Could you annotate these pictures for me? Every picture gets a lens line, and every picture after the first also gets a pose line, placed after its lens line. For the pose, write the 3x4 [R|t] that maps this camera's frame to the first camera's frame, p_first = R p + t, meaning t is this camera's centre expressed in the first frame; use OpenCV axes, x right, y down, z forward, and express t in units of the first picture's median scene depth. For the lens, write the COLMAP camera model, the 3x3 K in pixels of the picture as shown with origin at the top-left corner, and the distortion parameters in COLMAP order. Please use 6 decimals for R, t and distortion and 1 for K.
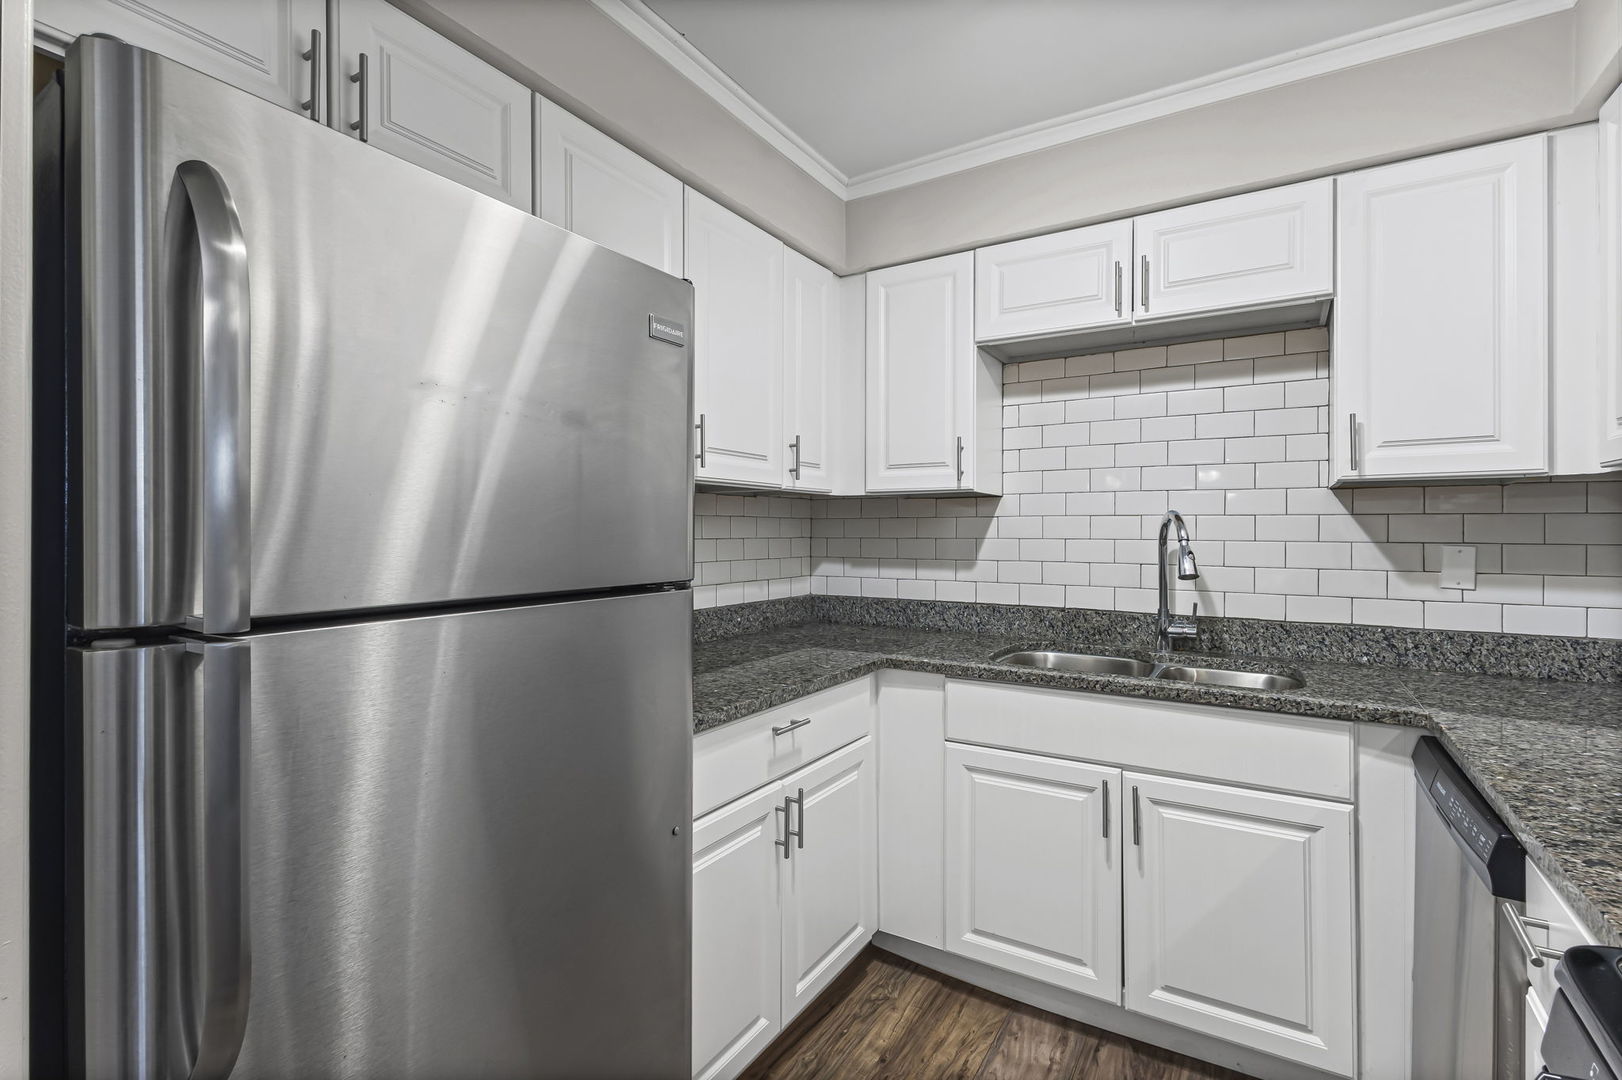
lens RADIAL K [[772.5, 0, 828.0], [0, 772.5, 507.4], [0, 0, 1]] dist [0.012531, -0.000716]
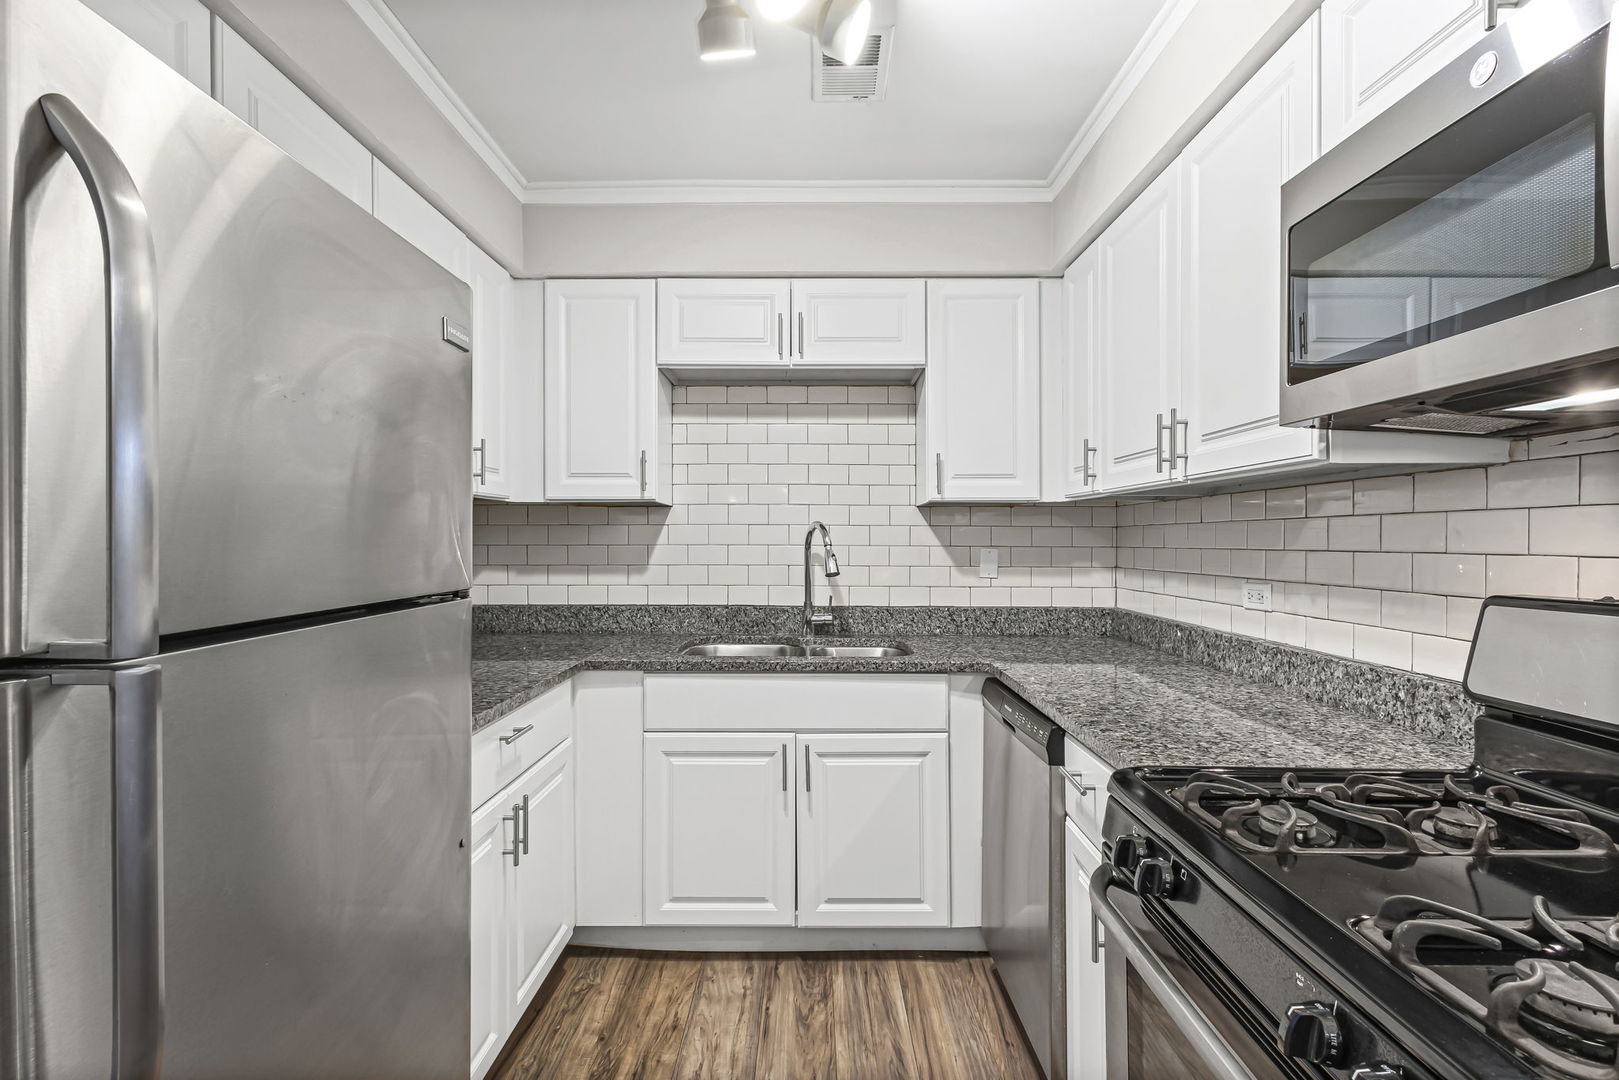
lens RADIAL K [[756.8, 0, 848.1], [0, 756.8, 504.6], [0, 0, 1]] dist [0.012646, 0.000066]
pose [[0.841463, 0.023572, 0.539800, -0.171342], [-0.016944, 0.999708, -0.017242, -0.002762], [-0.540048, 0.005362, 0.841617, -0.044786]]
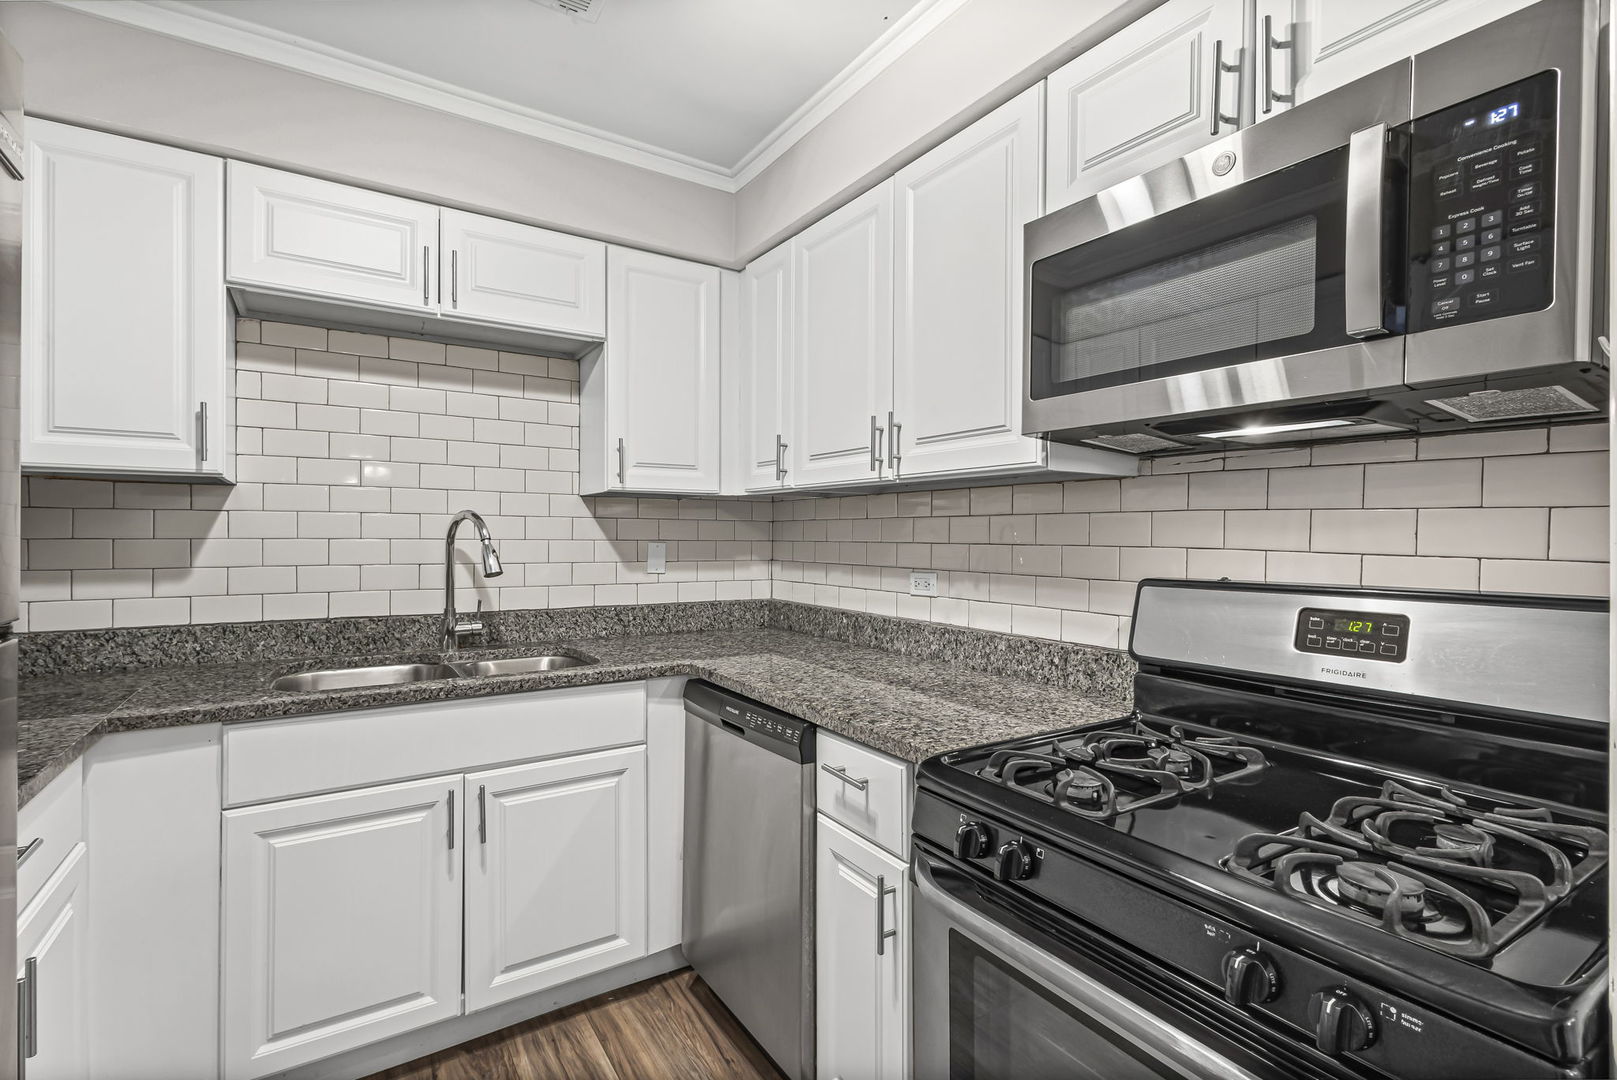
lens RADIAL K [[738.2, 0, 842.3], [0, 738.2, 508.4], [0, 0, 1]] dist [0.011638, -0.000265]
pose [[0.423598, 0.031880, 0.905289, -0.231927], [-0.034658, 0.999219, -0.018970, 0.003433], [-0.905187, -0.023340, 0.424372, 0.146801]]
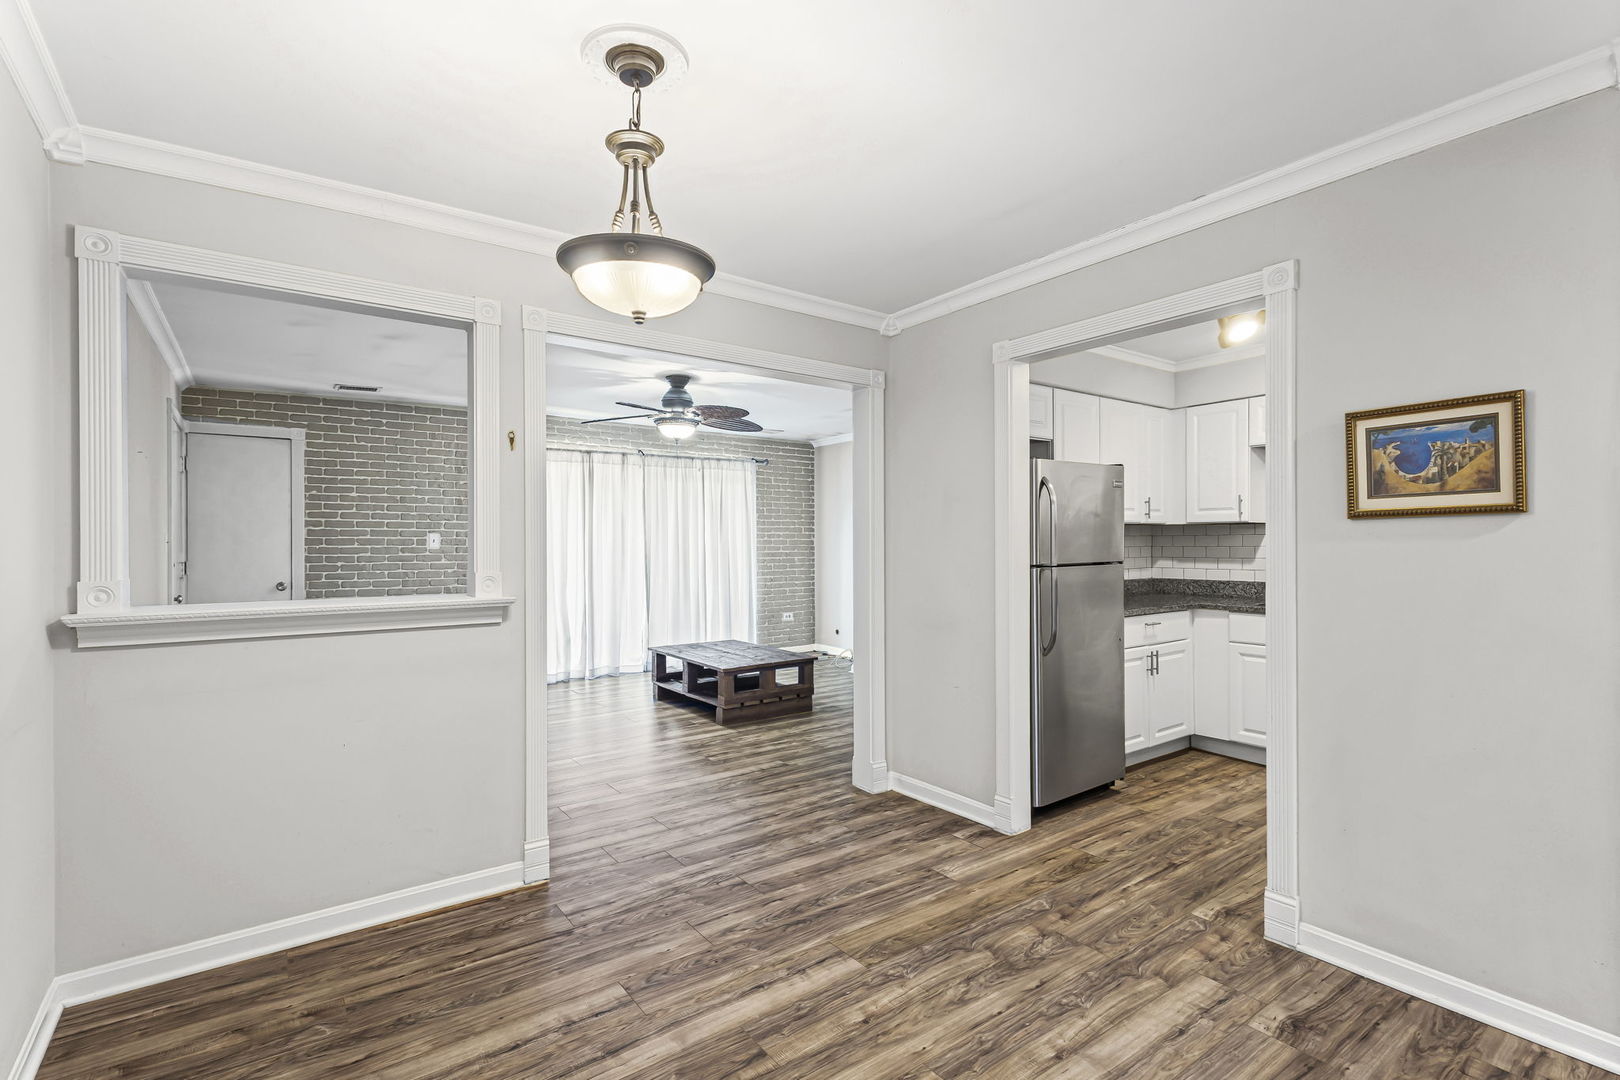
lens RADIAL K [[751.9, 0, 805.2], [0, 751.9, 543.6], [0, 0, 1]] dist [0.011909, -0.005049]
pose [[0.915023, -0.005335, -0.403366, -0.069185], [0.019191, 0.999356, 0.030317, -0.047051], [0.402945, -0.035482, 0.914536, -1.213278]]
